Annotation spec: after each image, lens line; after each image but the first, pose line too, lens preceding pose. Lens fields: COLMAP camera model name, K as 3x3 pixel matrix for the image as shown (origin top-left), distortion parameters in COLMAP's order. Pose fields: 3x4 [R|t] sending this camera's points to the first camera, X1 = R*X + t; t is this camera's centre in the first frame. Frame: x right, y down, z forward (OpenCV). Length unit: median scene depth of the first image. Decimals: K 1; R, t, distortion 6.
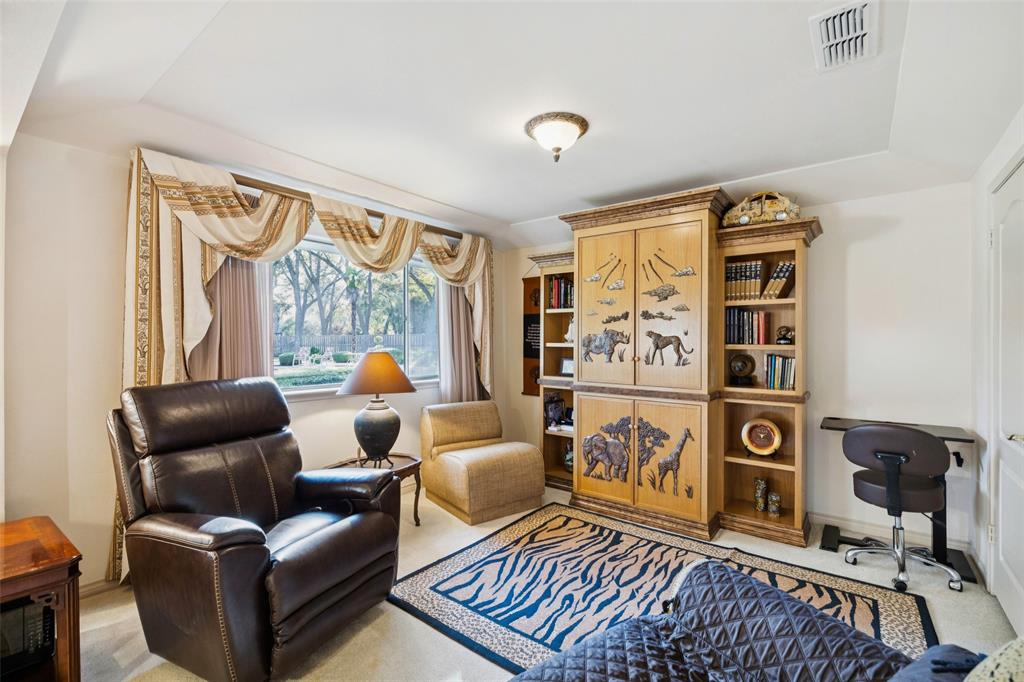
lens RADIAL K [[465.7, 0, 512.0], [0, 465.7, 341.0], [0, 0, 1]] dist [-0.030006, 0.000053]
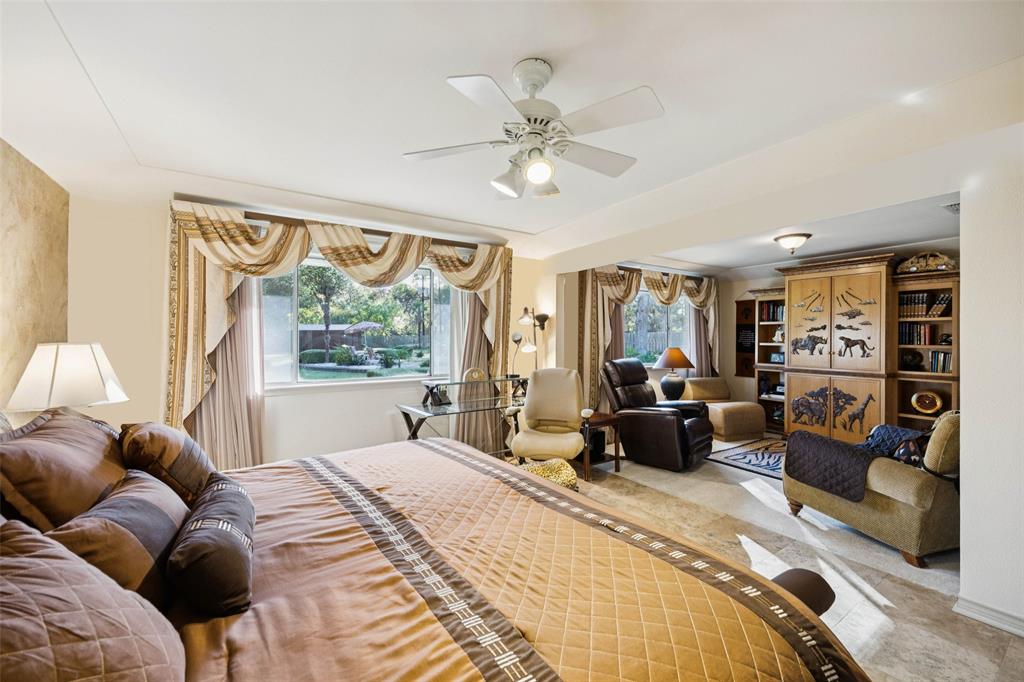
lens RADIAL K [[413.0, 0, 507.5], [0, 413.0, 338.5], [0, 0, 1]] dist [-0.001360, -0.000448]
pose [[0.942671, 0.001796, -0.333718, -0.351257], [-0.002111, 0.999998, -0.000580, -0.011010], [0.333716, 0.001251, 0.942673, -0.825585]]
